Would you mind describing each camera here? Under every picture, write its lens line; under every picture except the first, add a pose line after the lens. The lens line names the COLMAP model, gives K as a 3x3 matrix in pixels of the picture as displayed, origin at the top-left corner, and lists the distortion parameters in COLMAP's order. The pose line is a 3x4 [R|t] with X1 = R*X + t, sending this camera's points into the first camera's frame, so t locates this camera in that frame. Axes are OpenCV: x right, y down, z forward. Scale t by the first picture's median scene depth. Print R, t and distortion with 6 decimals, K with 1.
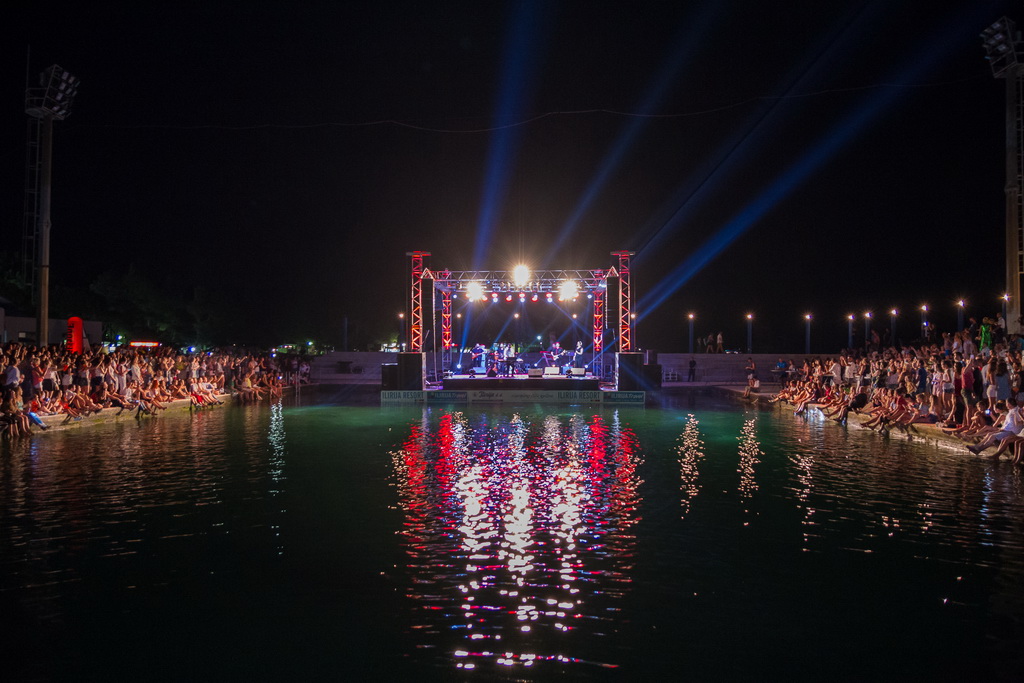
lens RADIAL K [[829.2, 0, 509.9], [0, 829.2, 354.7], [0, 0, 1]] dist [-0.113822, 0.101261]
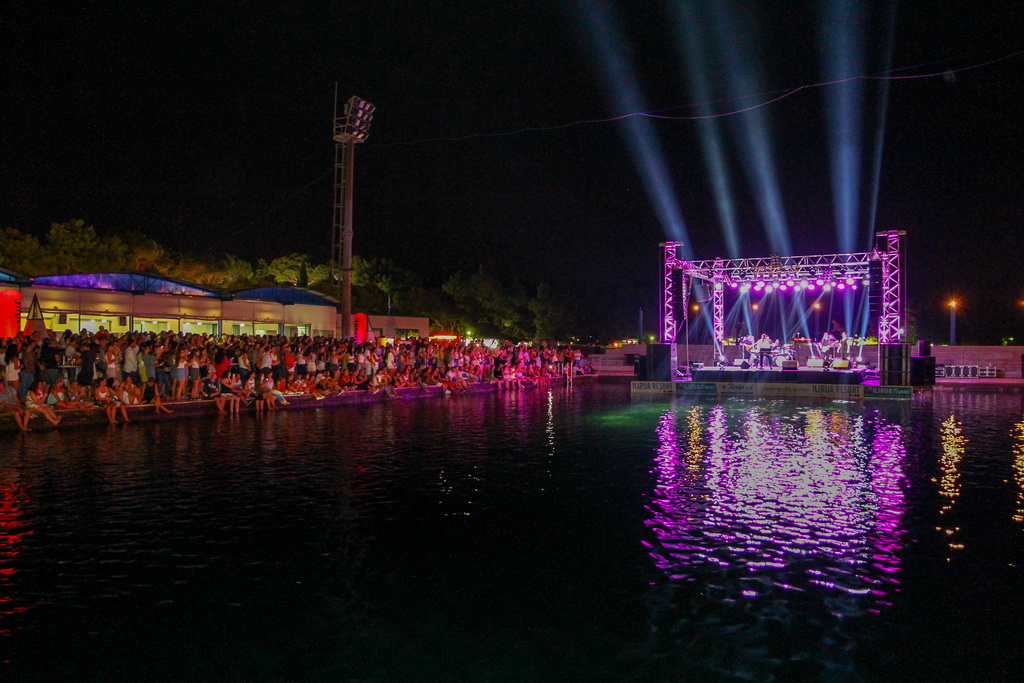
lens RADIAL K [[844.9, 0, 503.6], [0, 844.9, 351.4], [0, 0, 1]] dist [-0.113608, 0.100520]
pose [[0.907904, 0.001860, -0.419174, 0.133004], [-0.001203, 0.999998, 0.001830, 0.005128], [0.419177, -0.001157, 0.907904, -0.002467]]
